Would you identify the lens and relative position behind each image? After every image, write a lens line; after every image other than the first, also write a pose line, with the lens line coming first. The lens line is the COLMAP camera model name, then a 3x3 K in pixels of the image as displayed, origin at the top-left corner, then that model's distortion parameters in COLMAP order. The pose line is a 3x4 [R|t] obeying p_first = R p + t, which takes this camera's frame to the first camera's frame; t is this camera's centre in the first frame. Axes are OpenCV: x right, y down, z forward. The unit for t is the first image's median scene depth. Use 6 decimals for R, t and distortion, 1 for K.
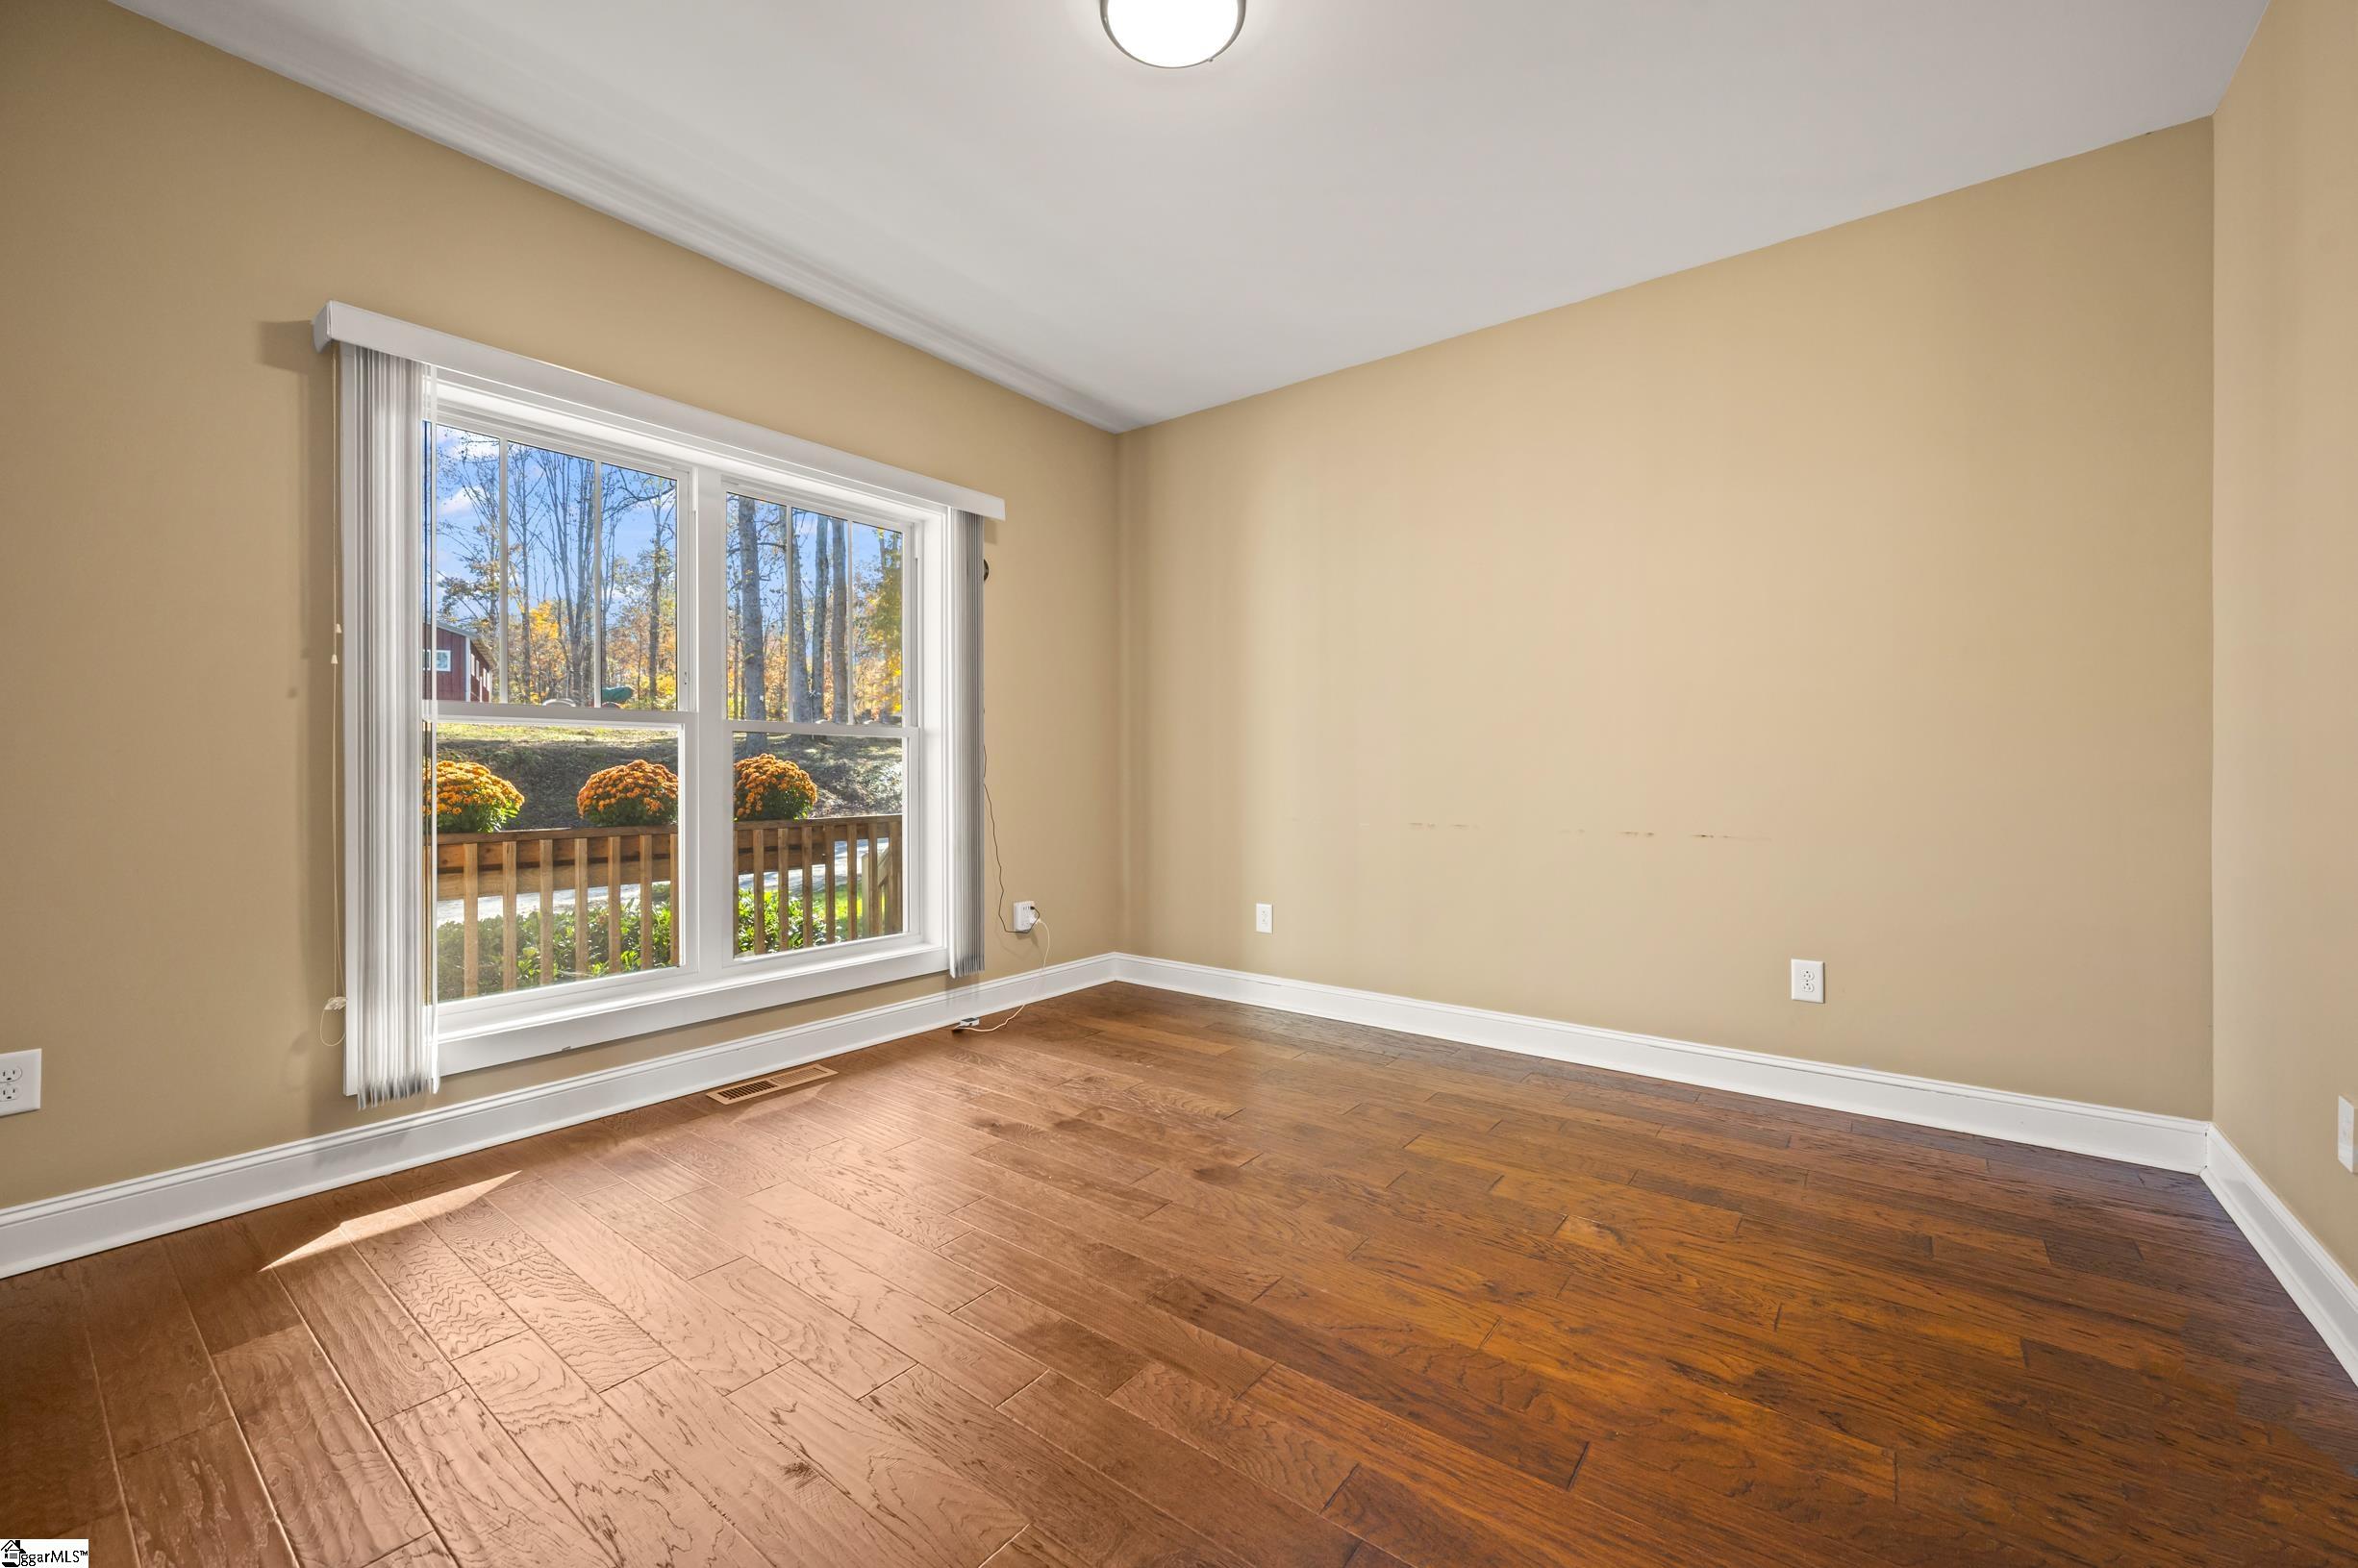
lens RADIAL K [[939.3, 0, 1176.6], [0, 939.3, 777.4], [0, 0, 1]] dist [0.000645, 0.000013]
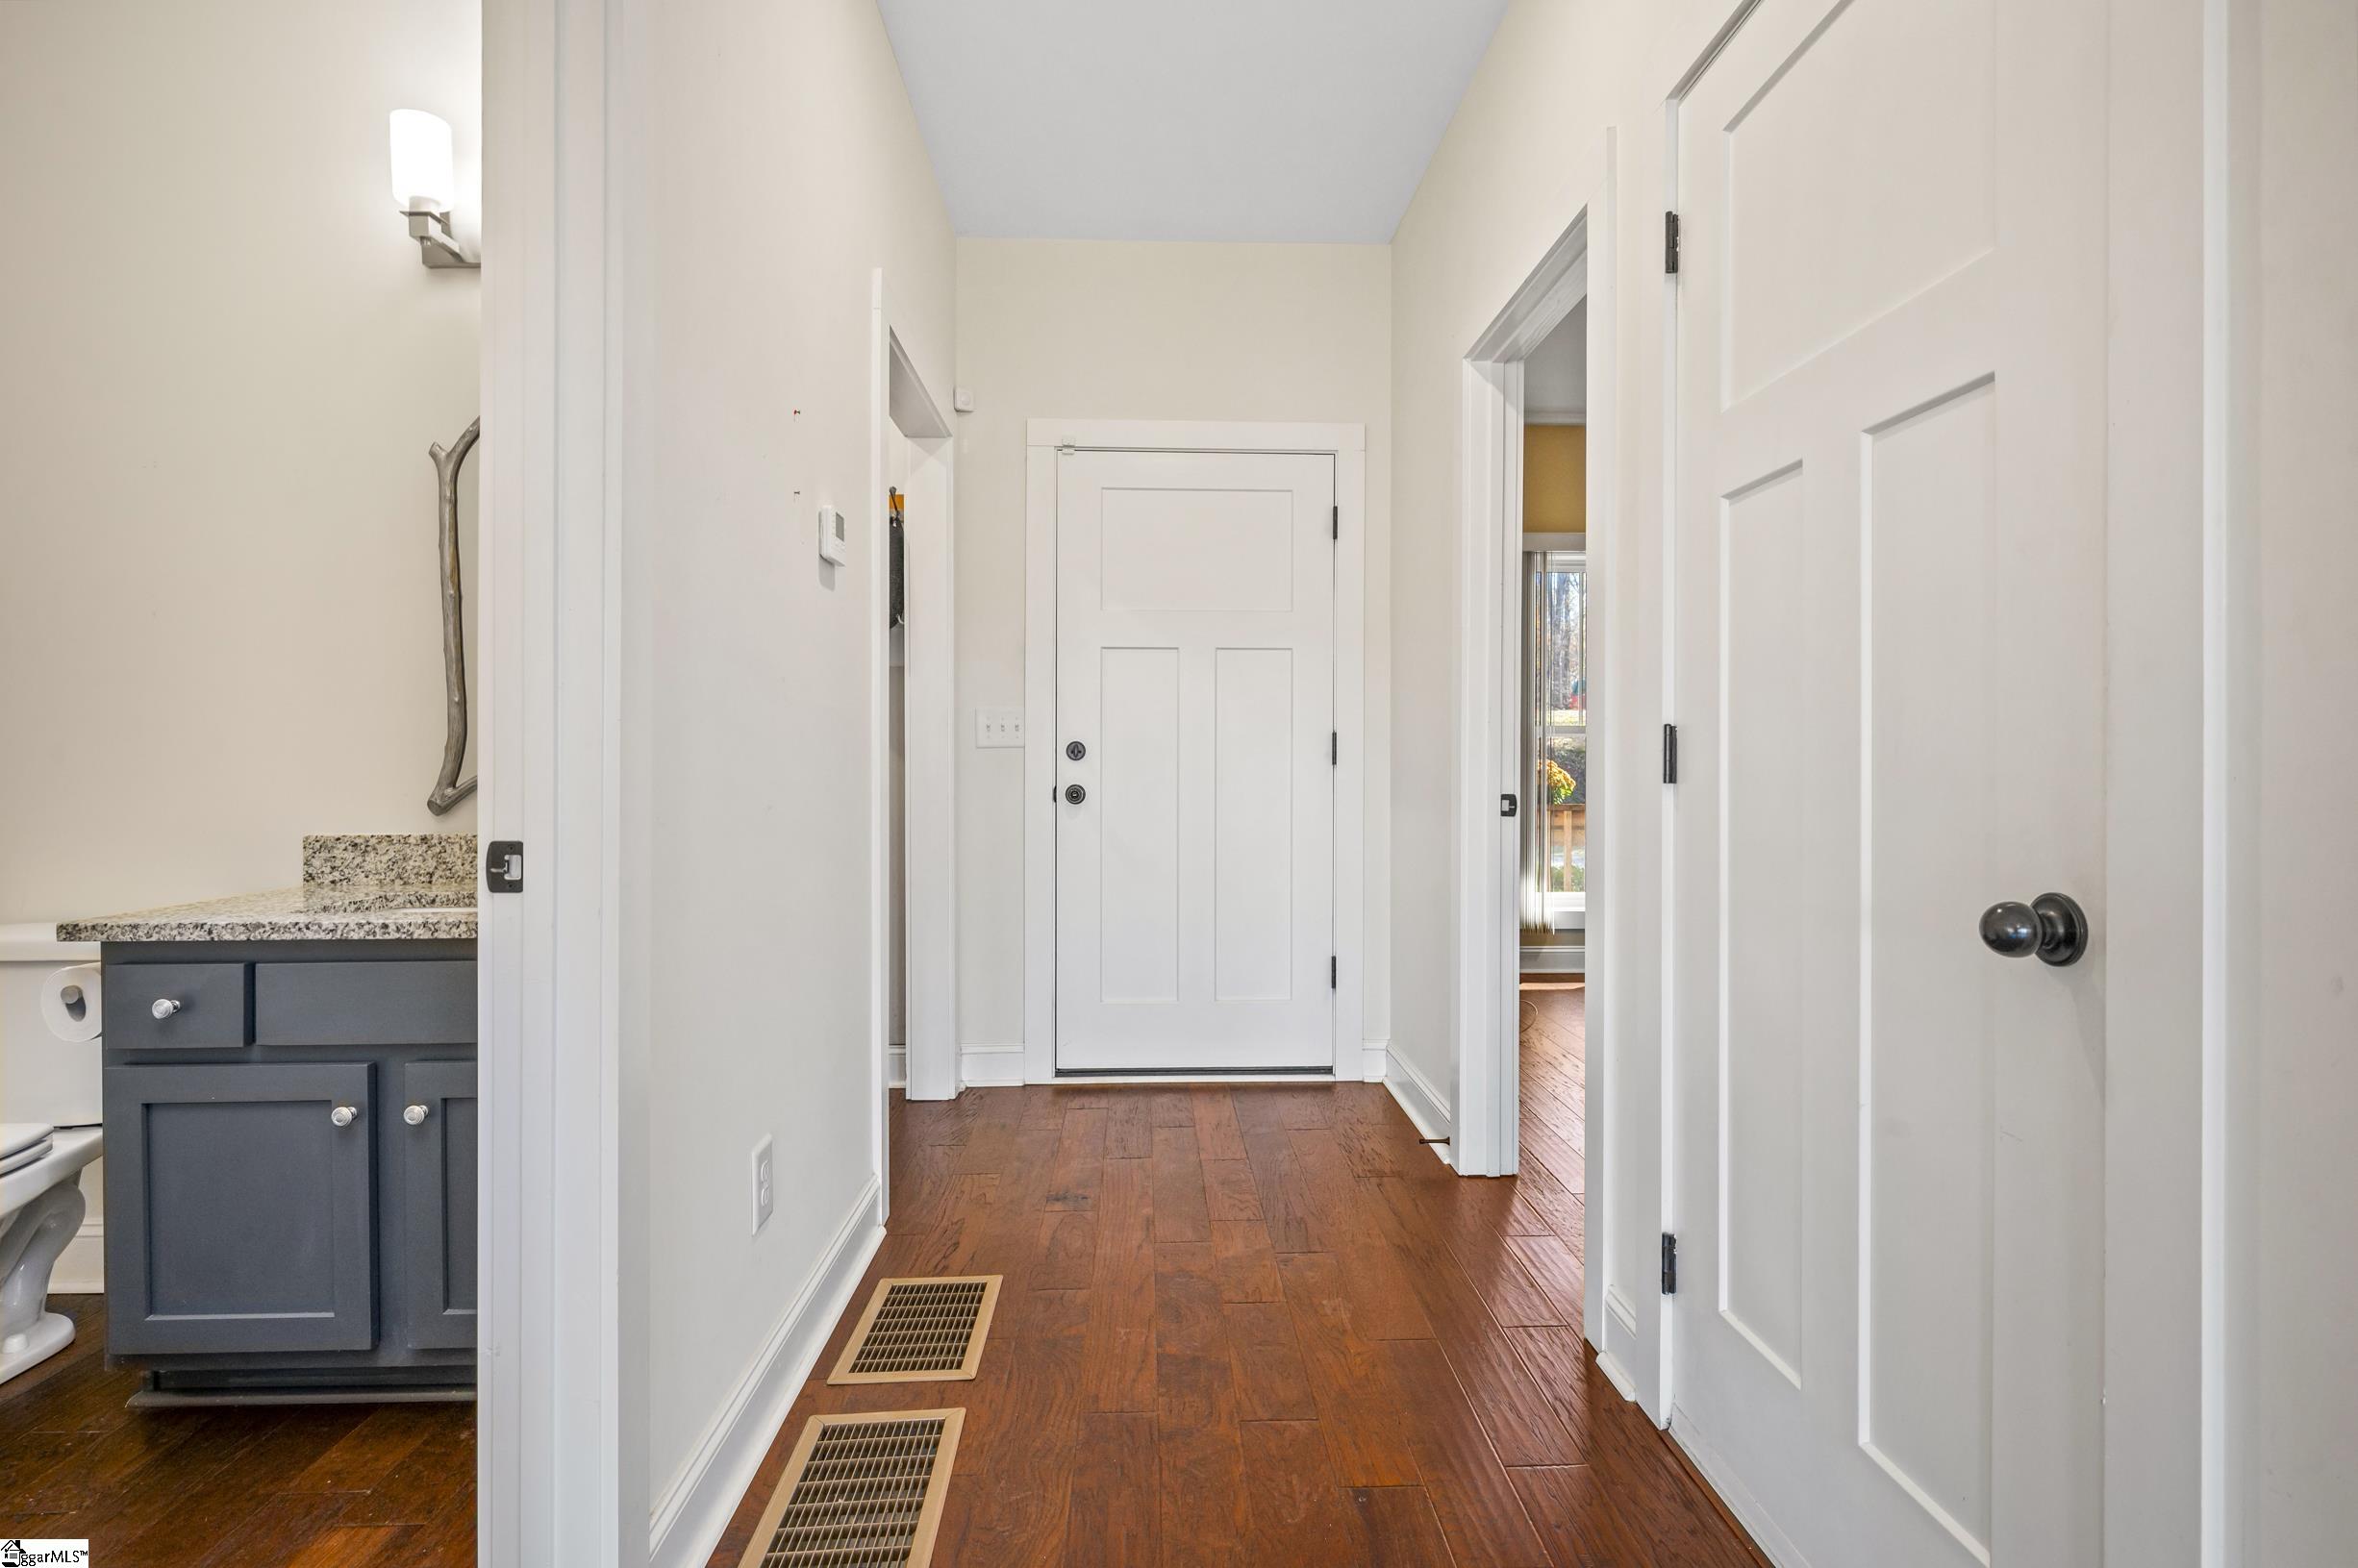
lens RADIAL K [[1158.4, 0, 1181.2], [0, 1158.4, 779.1], [0, 0, 1]] dist [0.000229, 0.000004]
pose [[0.639507, 0.006706, -0.768756, 0.348166], [-0.001854, 0.999972, 0.007181, 0.003194], [0.768783, -0.003167, 0.639502, -0.705977]]
